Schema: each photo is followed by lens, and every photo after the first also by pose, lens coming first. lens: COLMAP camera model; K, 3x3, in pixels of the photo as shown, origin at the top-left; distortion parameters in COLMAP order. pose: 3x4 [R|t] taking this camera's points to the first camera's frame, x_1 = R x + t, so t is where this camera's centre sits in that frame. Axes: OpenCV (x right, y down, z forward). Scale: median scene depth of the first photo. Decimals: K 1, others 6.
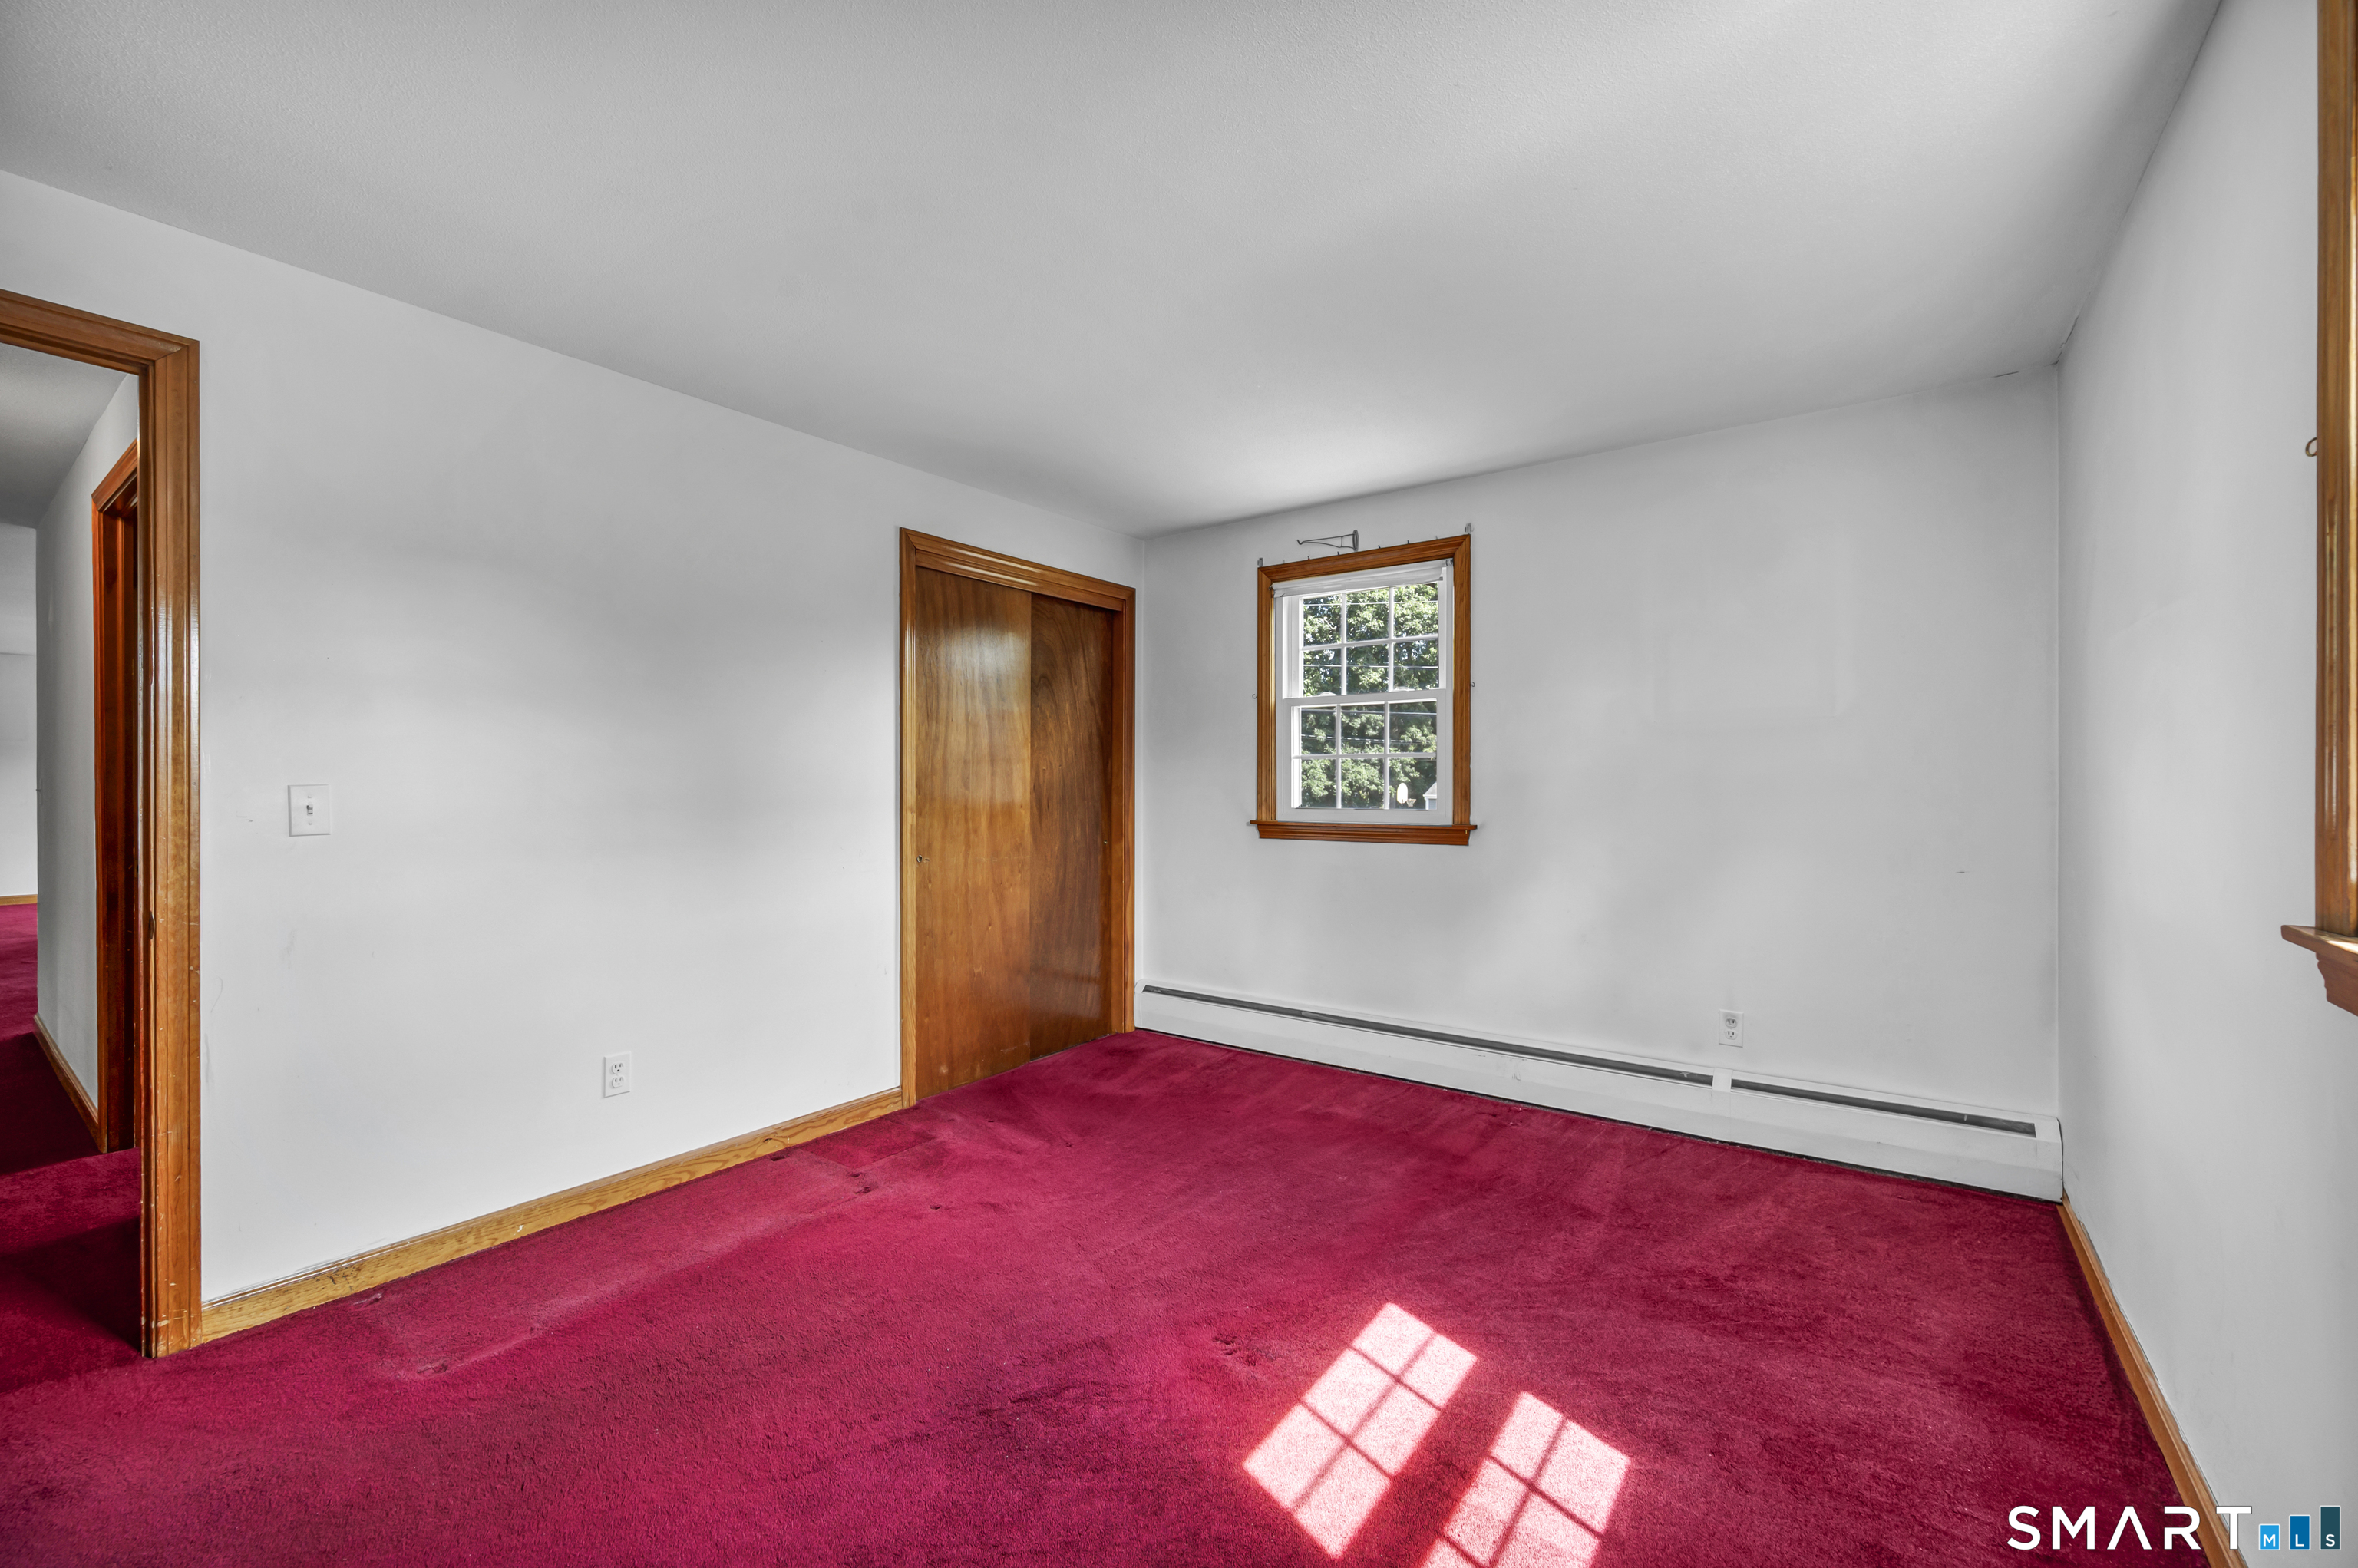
lens RADIAL K [[950.8, 0, 1185.9], [0, 950.8, 786.0], [0, 0, 1]] dist [-0.001073, -0.000388]
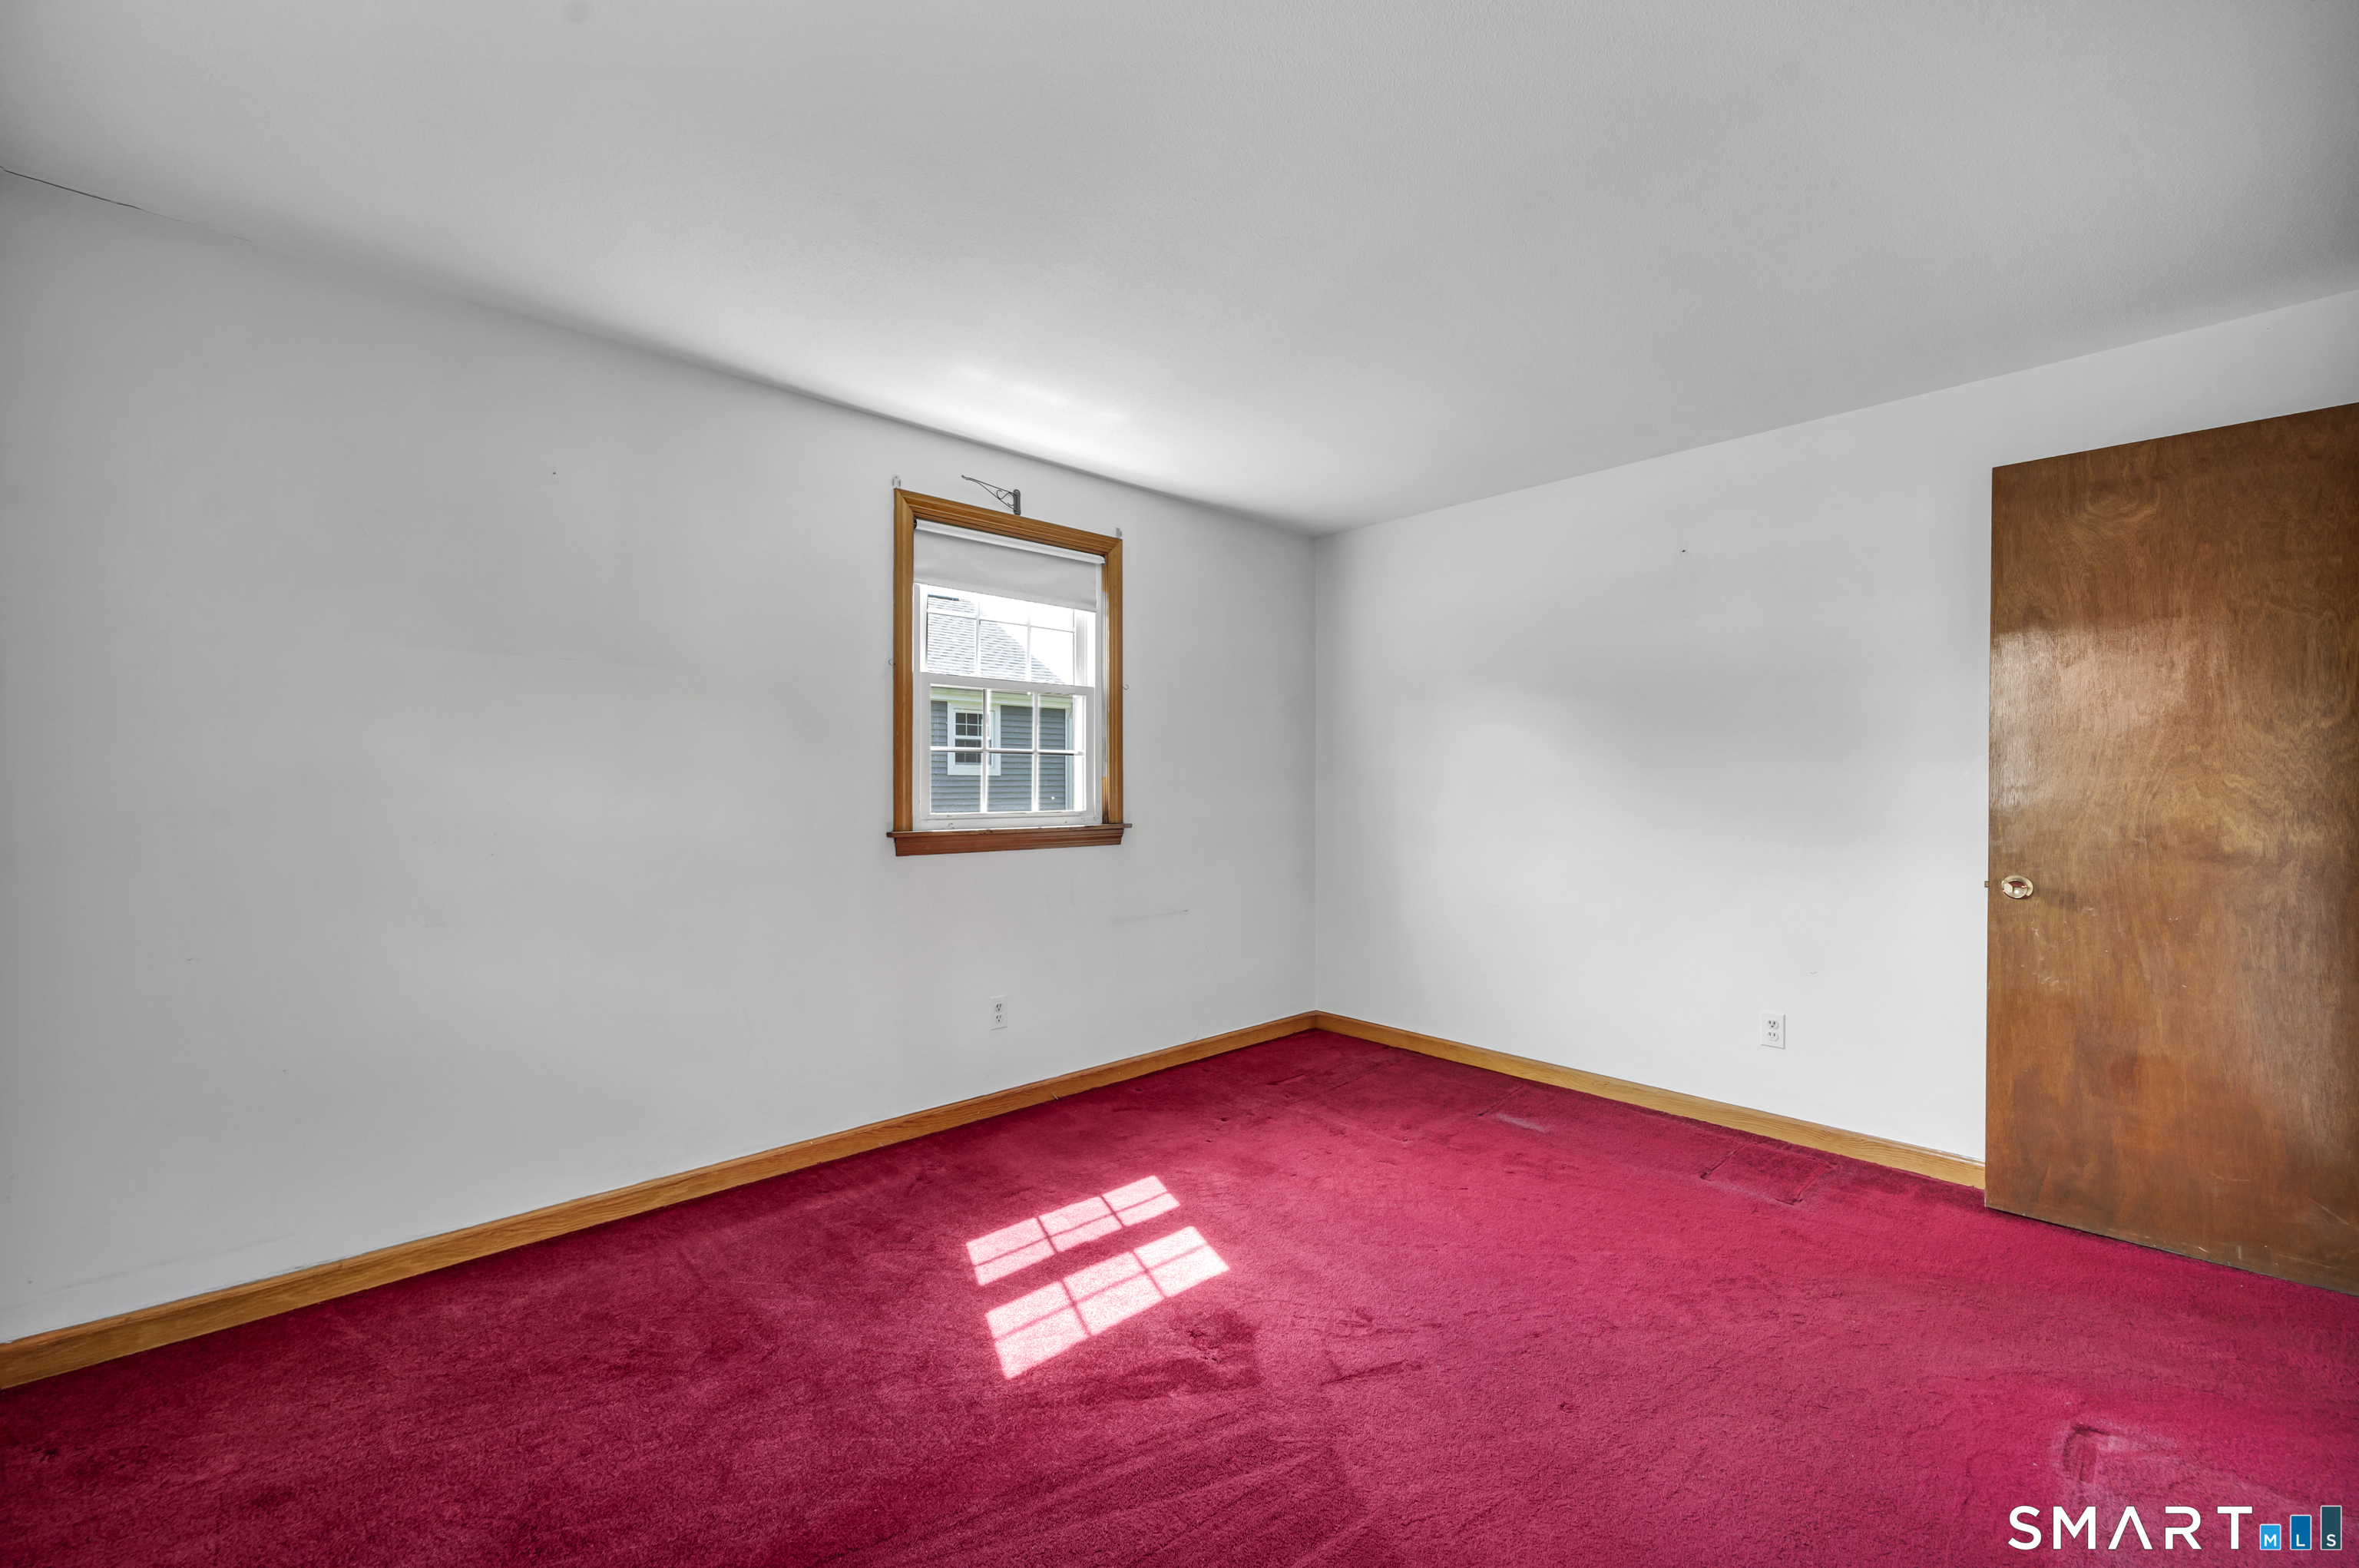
lens RADIAL K [[967.0, 0, 1160.8], [0, 967.0, 793.4], [0, 0, 1]] dist [0.000152, -0.000071]
pose [[-0.982335, -0.003677, 0.187097, -0.056477], [-0.000350, 0.999841, 0.017812, -0.006640], [-0.187133, 0.017432, -0.982180, 1.269003]]
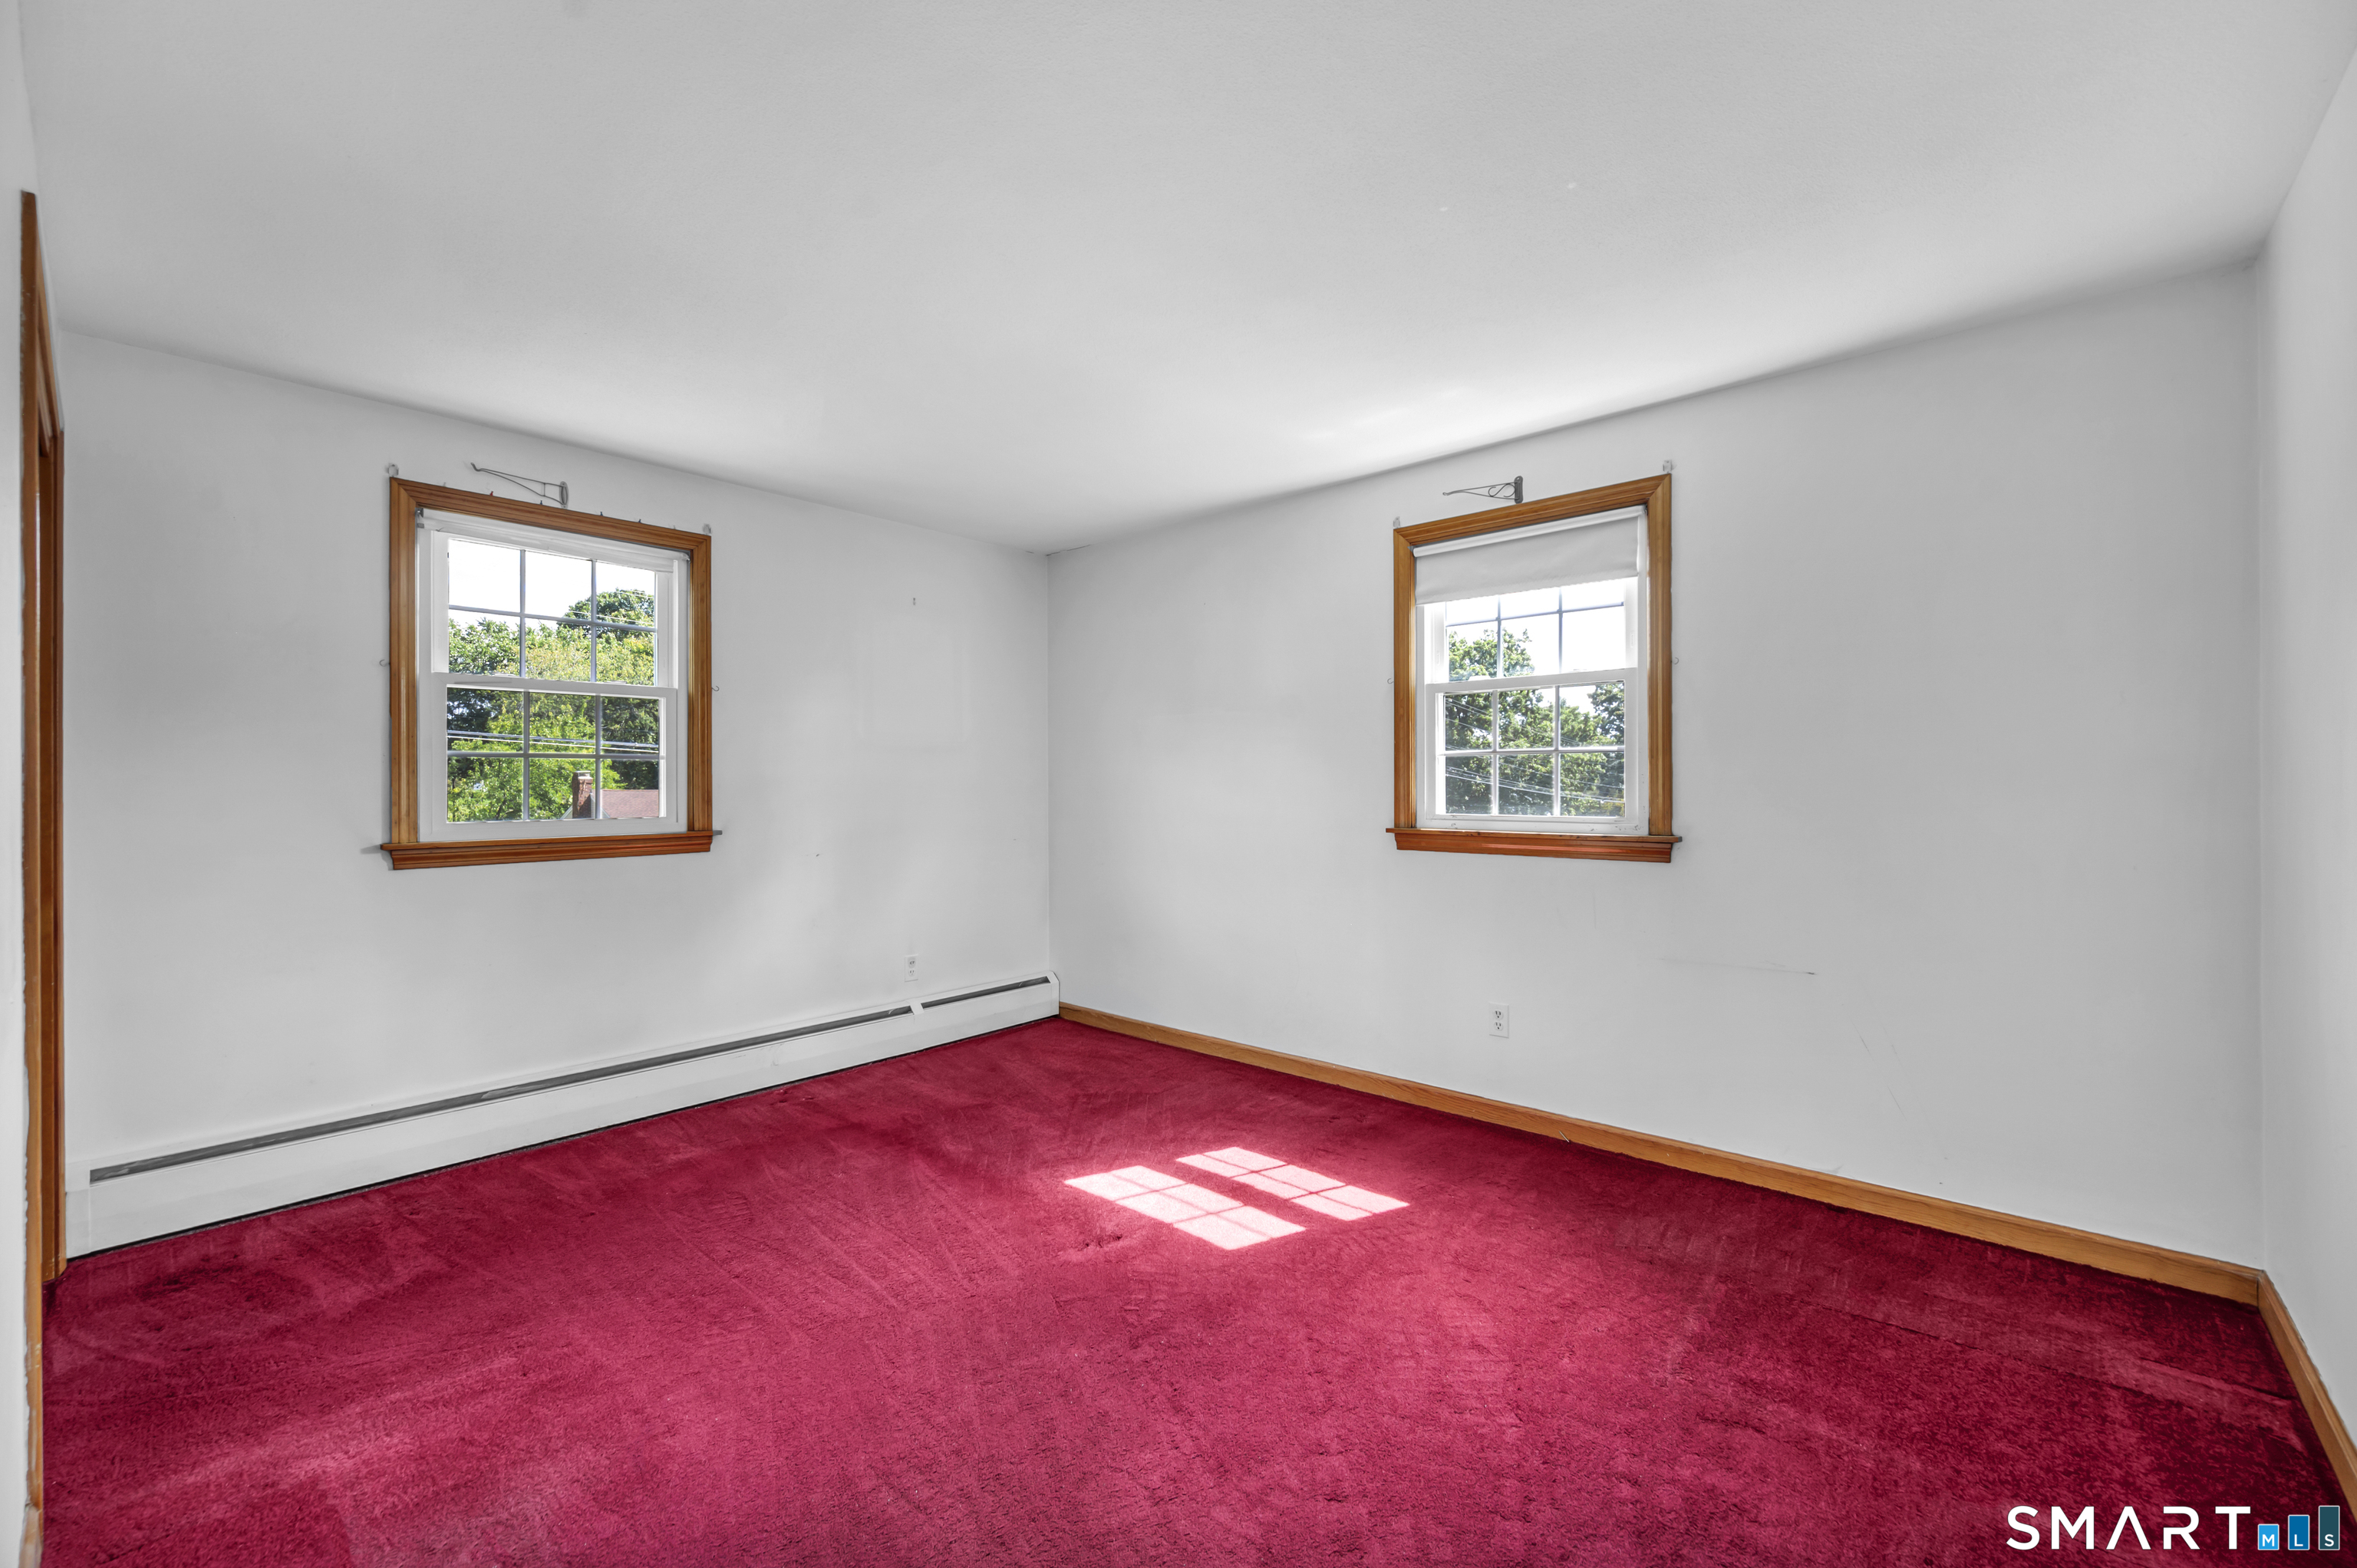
lens RADIAL K [[945.5, 0, 1184.6], [0, 945.5, 789.0], [0, 0, 1]] dist [-0.000680, -0.000315]
pose [[0.092682, -0.003793, 0.995688, -0.736351], [0.009000, 0.999955, 0.002972, -0.000845], [-0.995655, 0.008686, 0.092712, 0.487941]]
